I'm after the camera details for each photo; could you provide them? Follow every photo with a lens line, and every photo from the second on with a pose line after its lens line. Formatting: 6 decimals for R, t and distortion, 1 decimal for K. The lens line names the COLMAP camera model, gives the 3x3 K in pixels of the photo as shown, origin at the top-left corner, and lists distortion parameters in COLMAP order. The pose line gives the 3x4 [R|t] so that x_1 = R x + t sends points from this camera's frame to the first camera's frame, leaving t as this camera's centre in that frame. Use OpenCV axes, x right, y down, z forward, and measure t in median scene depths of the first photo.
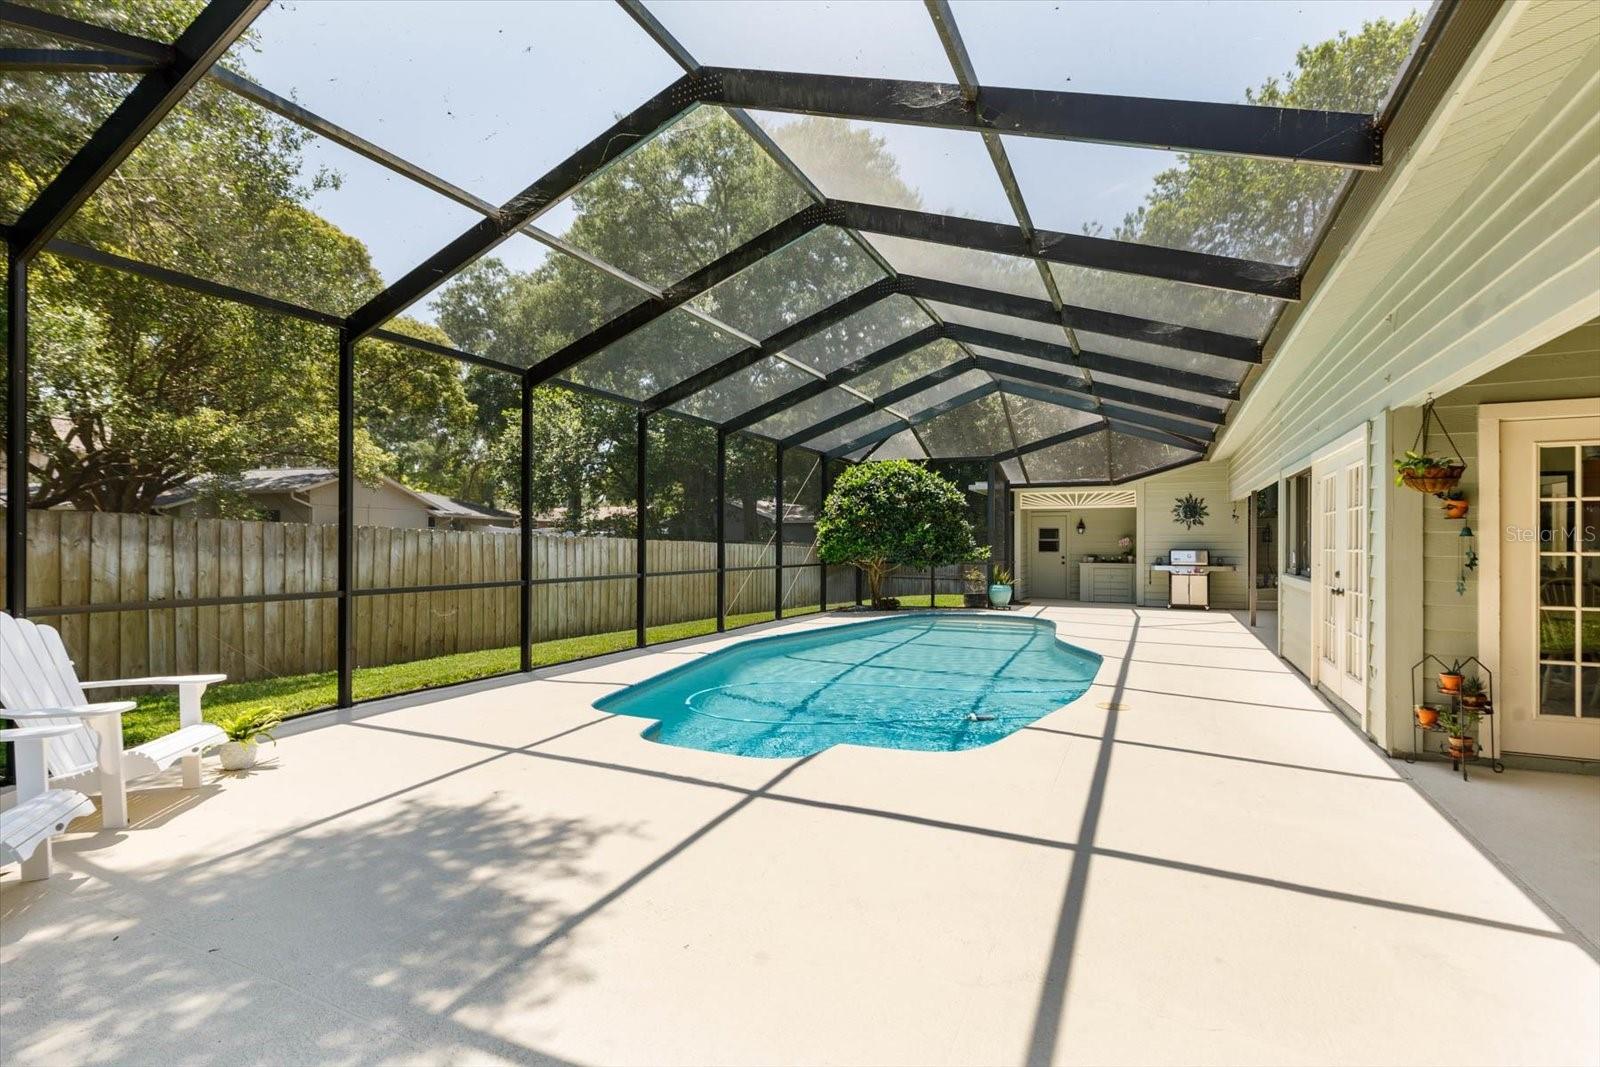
lens RADIAL K [[747.1, 0, 795.9], [0, 747.1, 538.4], [0, 0, 1]] dist [-0.003883, -0.000553]
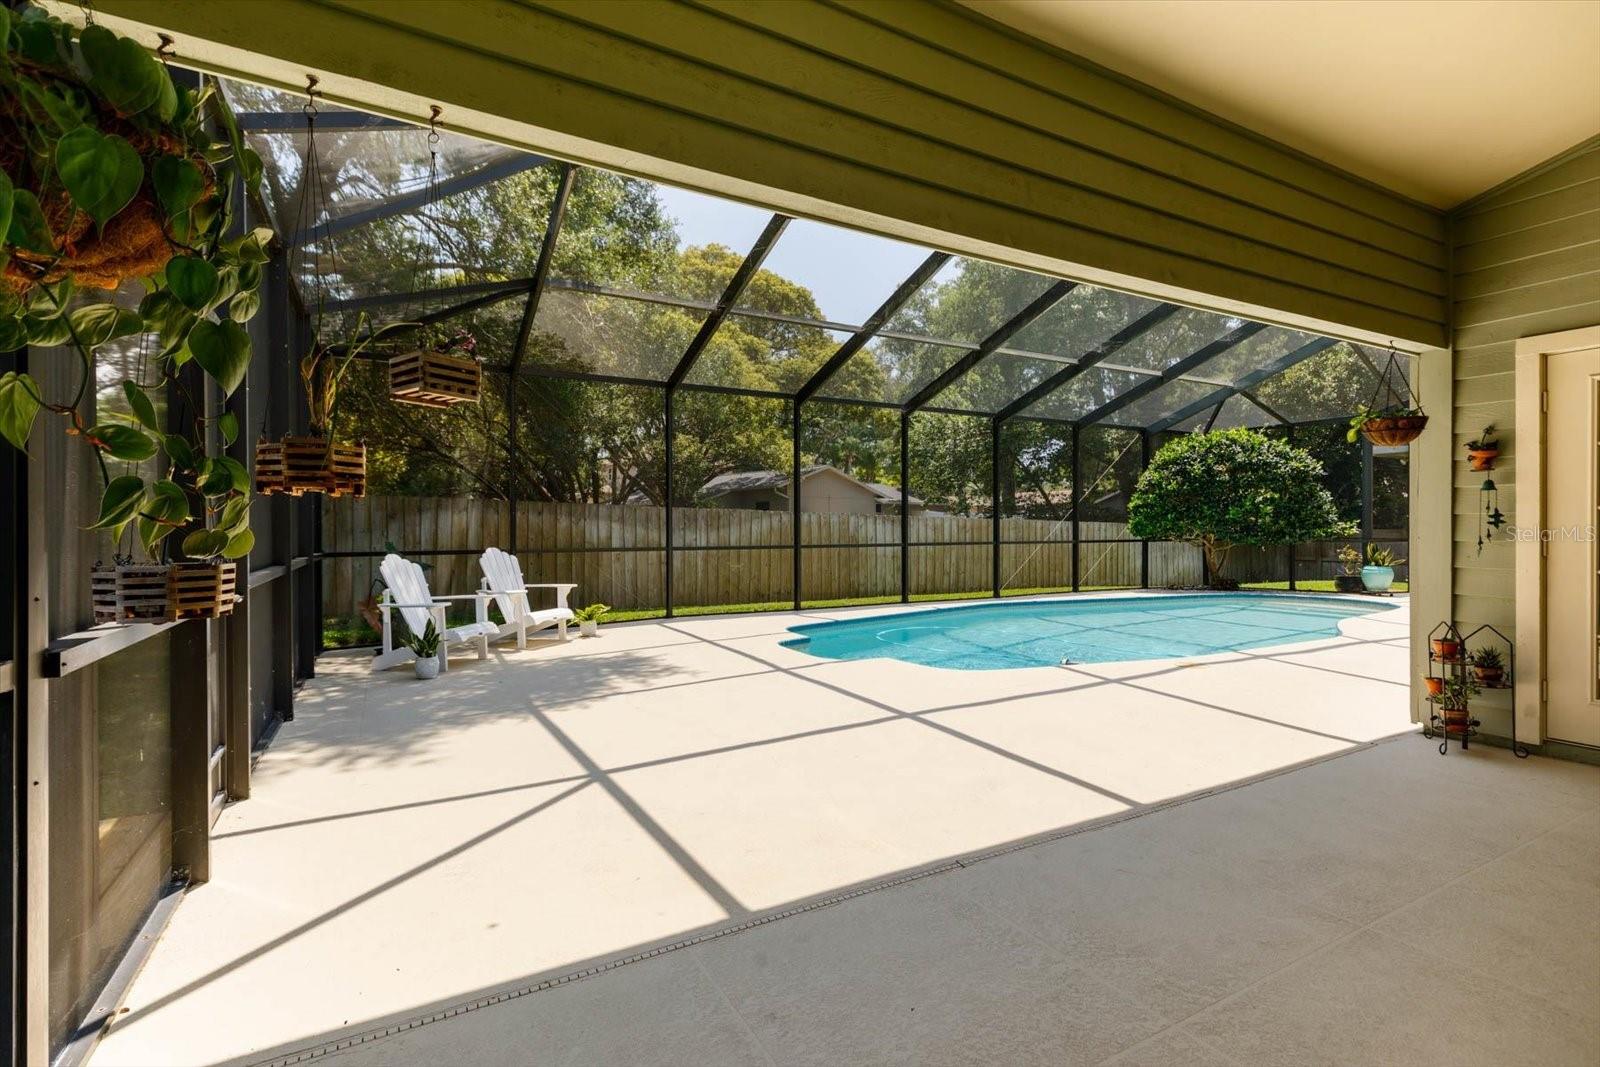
lens RADIAL K [[747.1, 0, 809.9], [0, 747.1, 528.8], [0, 0, 1]] dist [-0.003883, -0.000553]
pose [[0.813568, -0.005314, -0.581445, 0.369796], [0.009628, 0.999944, 0.004333, 0.015466], [0.581390, -0.009123, 0.813574, -0.096189]]
